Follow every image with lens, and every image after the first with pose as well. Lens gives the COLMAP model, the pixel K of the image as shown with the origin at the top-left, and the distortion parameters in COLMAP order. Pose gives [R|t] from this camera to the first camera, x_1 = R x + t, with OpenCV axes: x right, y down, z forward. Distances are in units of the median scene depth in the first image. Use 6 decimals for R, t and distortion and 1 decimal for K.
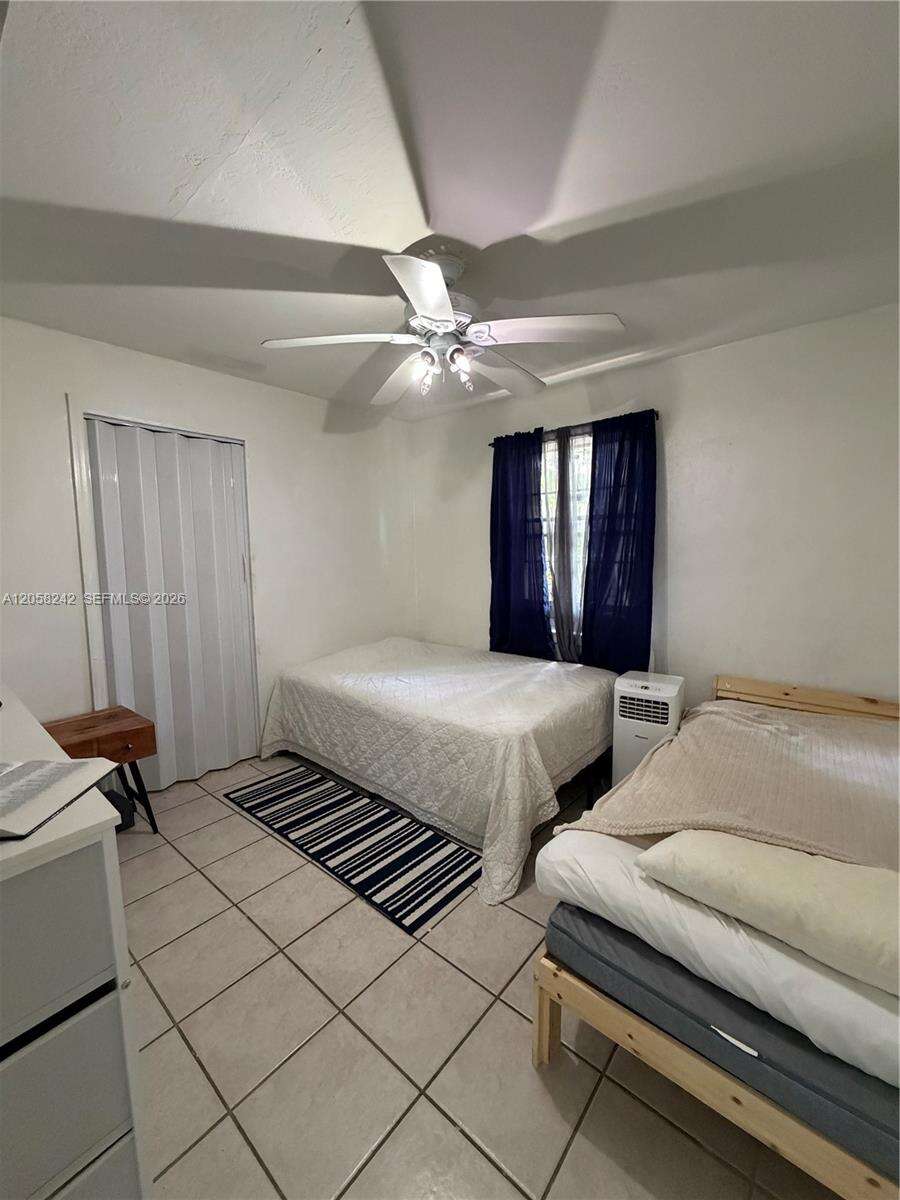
lens RADIAL K [[477.4, 0, 446.3], [0, 477.4, 598.8], [0, 0, 1]] dist [-0.003694, 0.000668]
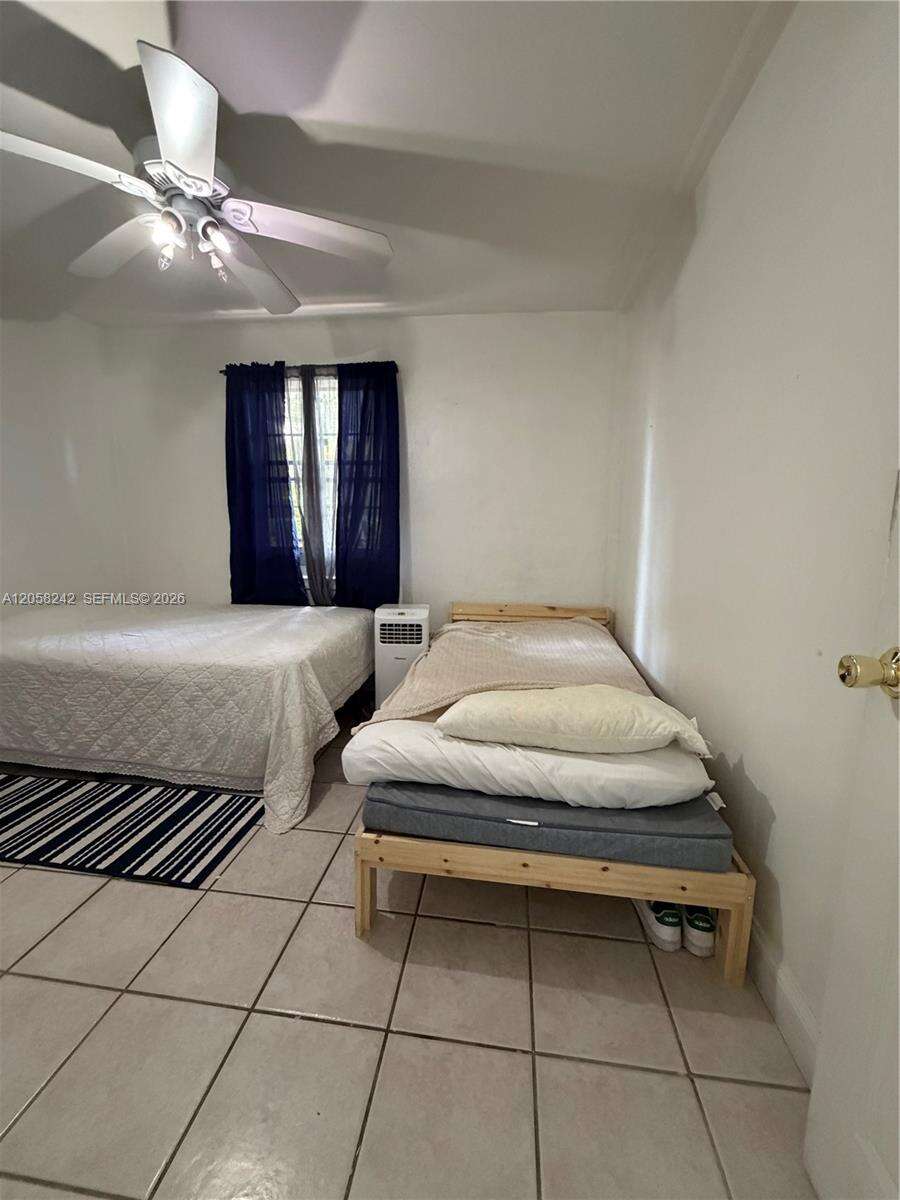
lens RADIAL K [[477.4, 0, 448.5], [0, 477.4, 601.6], [0, 0, 1]] dist [-0.003694, 0.000668]
pose [[0.834645, -0.056555, 0.547877, -0.109759], [0.027517, 0.997754, 0.061074, 0.102509], [-0.550101, -0.035899, 0.834326, 0.015392]]
